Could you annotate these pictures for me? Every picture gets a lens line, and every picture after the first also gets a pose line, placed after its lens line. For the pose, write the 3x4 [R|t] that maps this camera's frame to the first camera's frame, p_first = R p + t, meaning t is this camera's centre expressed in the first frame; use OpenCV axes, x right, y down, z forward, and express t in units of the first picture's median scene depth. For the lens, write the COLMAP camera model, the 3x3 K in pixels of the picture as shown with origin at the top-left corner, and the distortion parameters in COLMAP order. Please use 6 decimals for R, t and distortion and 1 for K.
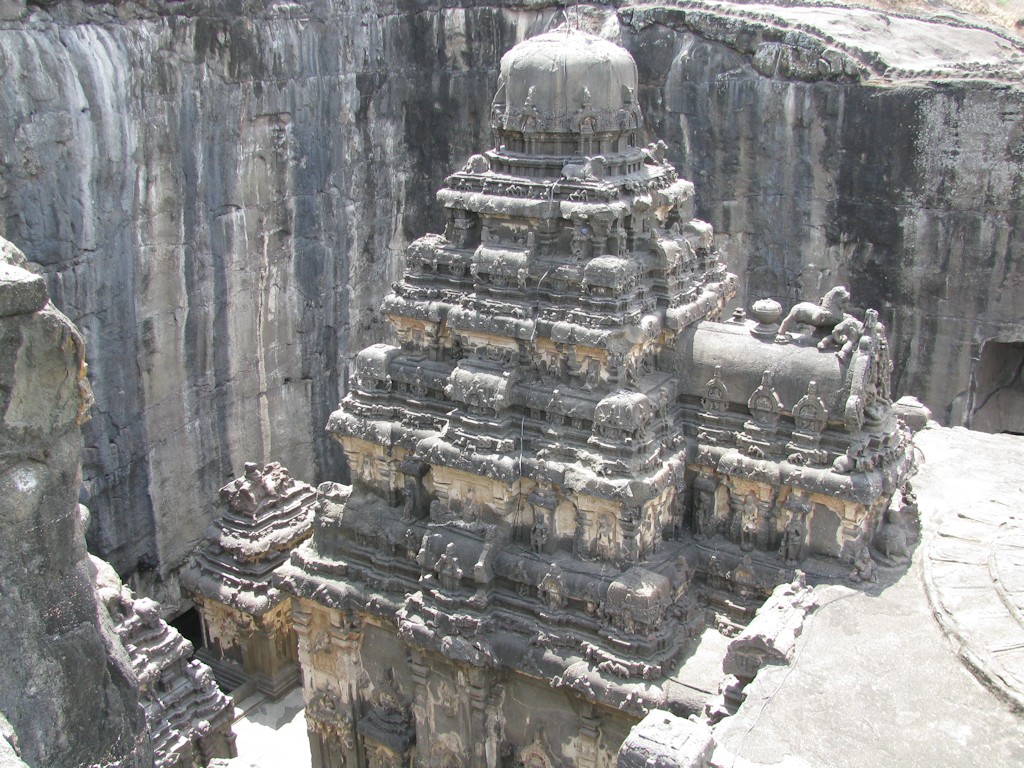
lens RADIAL K [[1080.0, 0, 496.2], [0, 1080.0, 378.7], [0, 0, 1]] dist [-0.216997, 0.268135]
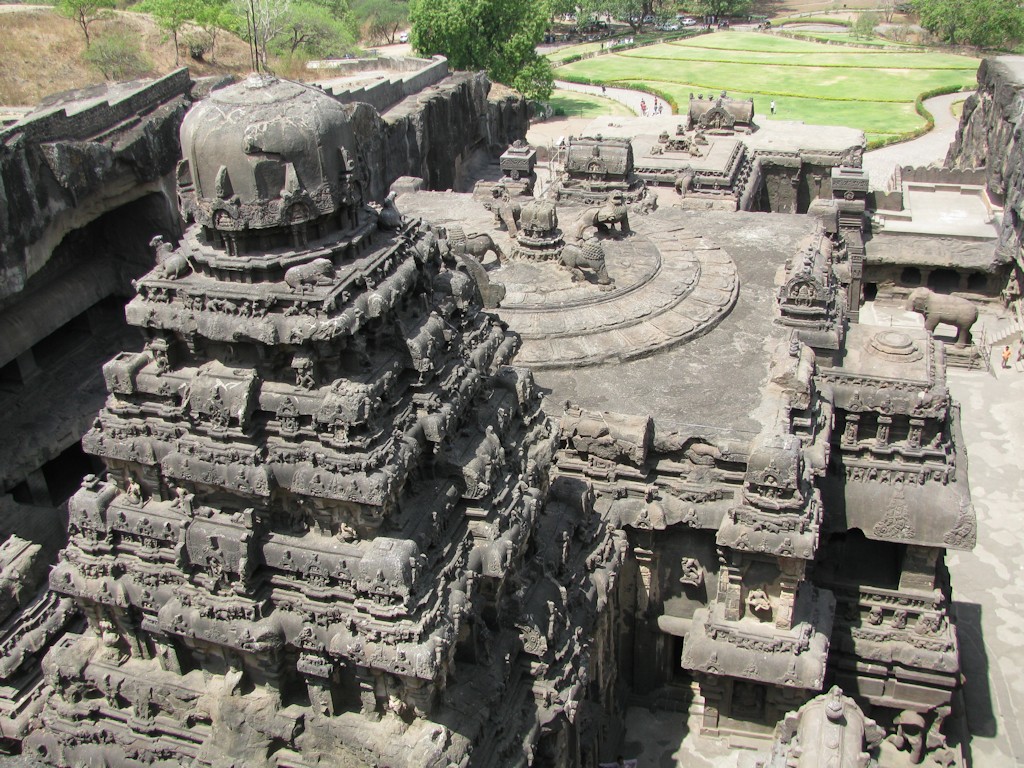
lens RADIAL K [[1079.2, 0, 502.5], [0, 1079.2, 376.9], [0, 0, 1]] dist [-0.217344, 0.269981]
pose [[-0.240430, -0.442572, 0.863900, -0.522976], [0.370747, 0.780658, 0.503110, -0.338745], [-0.897073, 0.441251, -0.023611, 0.667996]]
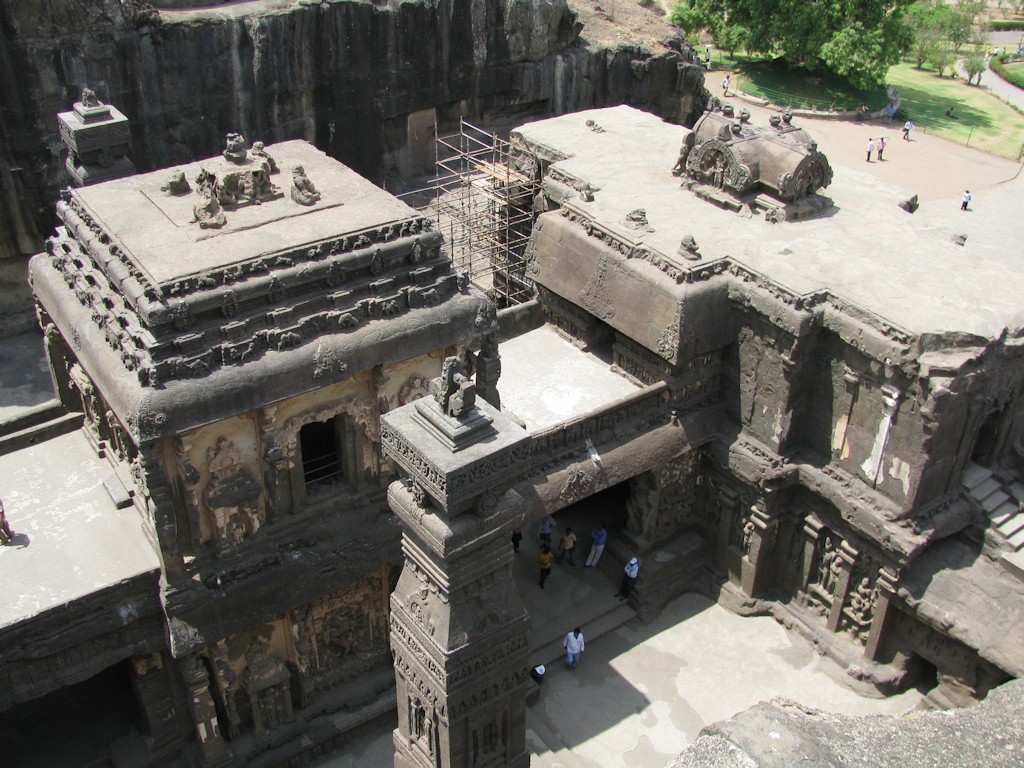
lens RADIAL K [[1079.2, 0, 502.5], [0, 1079.2, 376.9], [0, 0, 1]] dist [-0.217344, 0.269981]
pose [[0.389213, -0.469168, 0.792714, 0.544833], [0.279262, 0.880170, 0.383814, 0.243934], [-0.877796, 0.071990, 0.473594, -0.276899]]
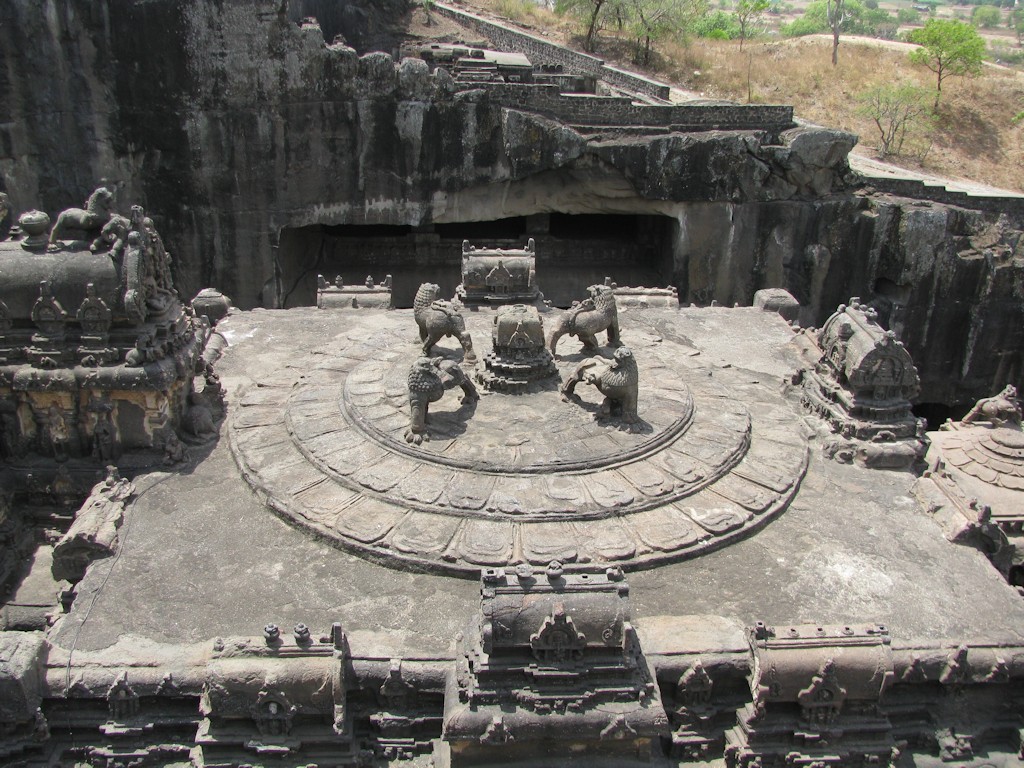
lens RADIAL K [[1079.2, 0, 502.5], [0, 1079.2, 376.9], [0, 0, 1]] dist [-0.217344, 0.269981]
pose [[0.814225, -0.198722, 0.545478, 0.034583], [0.159306, 0.980003, 0.119229, 0.021623], [-0.558264, -0.010181, 0.829601, -0.036901]]
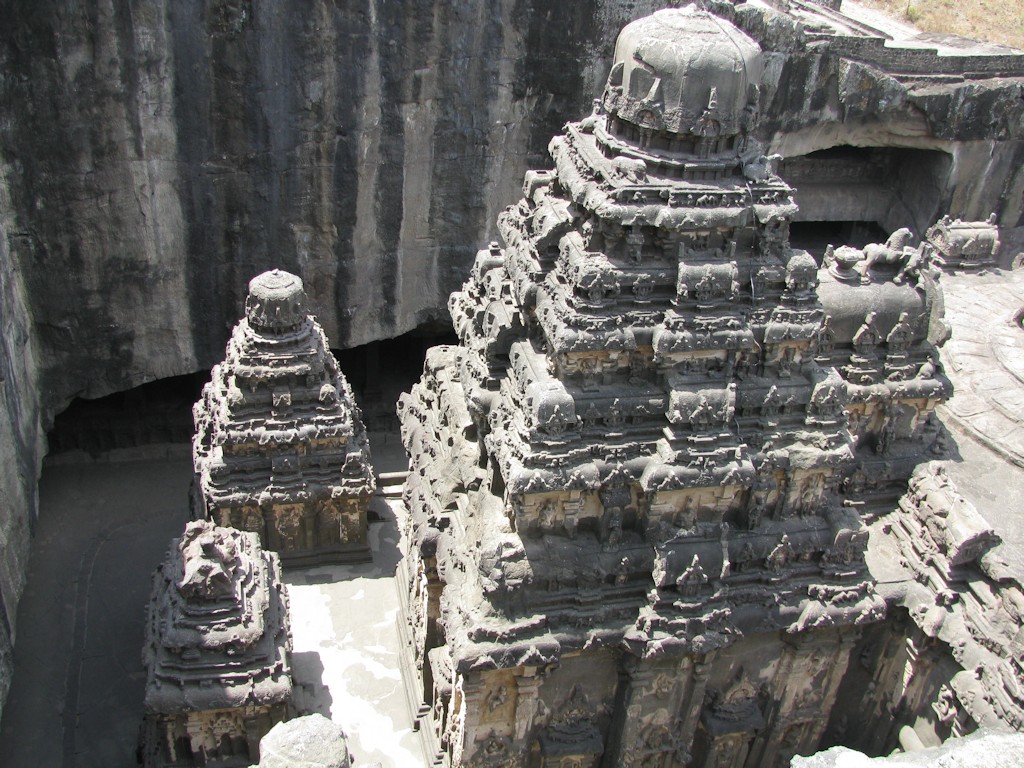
lens RADIAL K [[1079.2, 0, 502.5], [0, 1079.2, 376.9], [0, 0, 1]] dist [-0.217344, 0.269981]
pose [[0.704764, -0.323099, 0.631596, -0.518936], [0.151133, 0.938213, 0.311311, -0.239250], [-0.693156, -0.123946, 0.710050, 0.296121]]
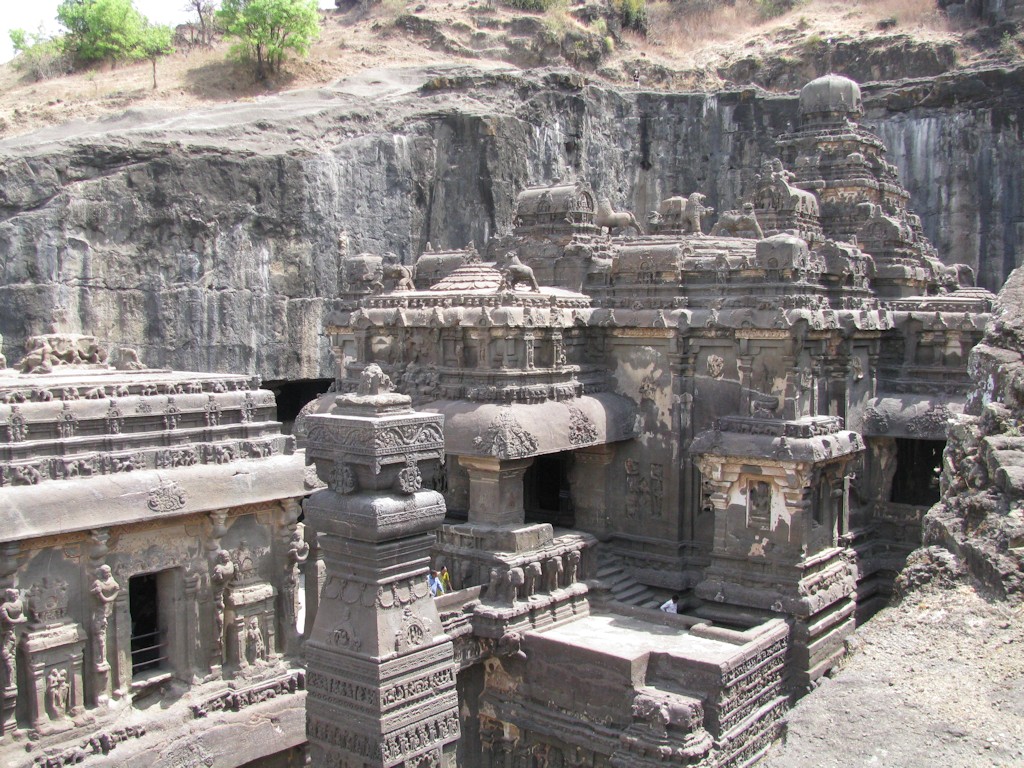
lens RADIAL K [[1079.2, 0, 502.5], [0, 1079.2, 376.9], [0, 0, 1]] dist [-0.217344, 0.269981]
pose [[-0.120069, 0.064971, -0.990637, 1.725825], [-0.321783, 0.941438, 0.100746, 0.204118], [0.939169, 0.330867, -0.092131, 0.528563]]
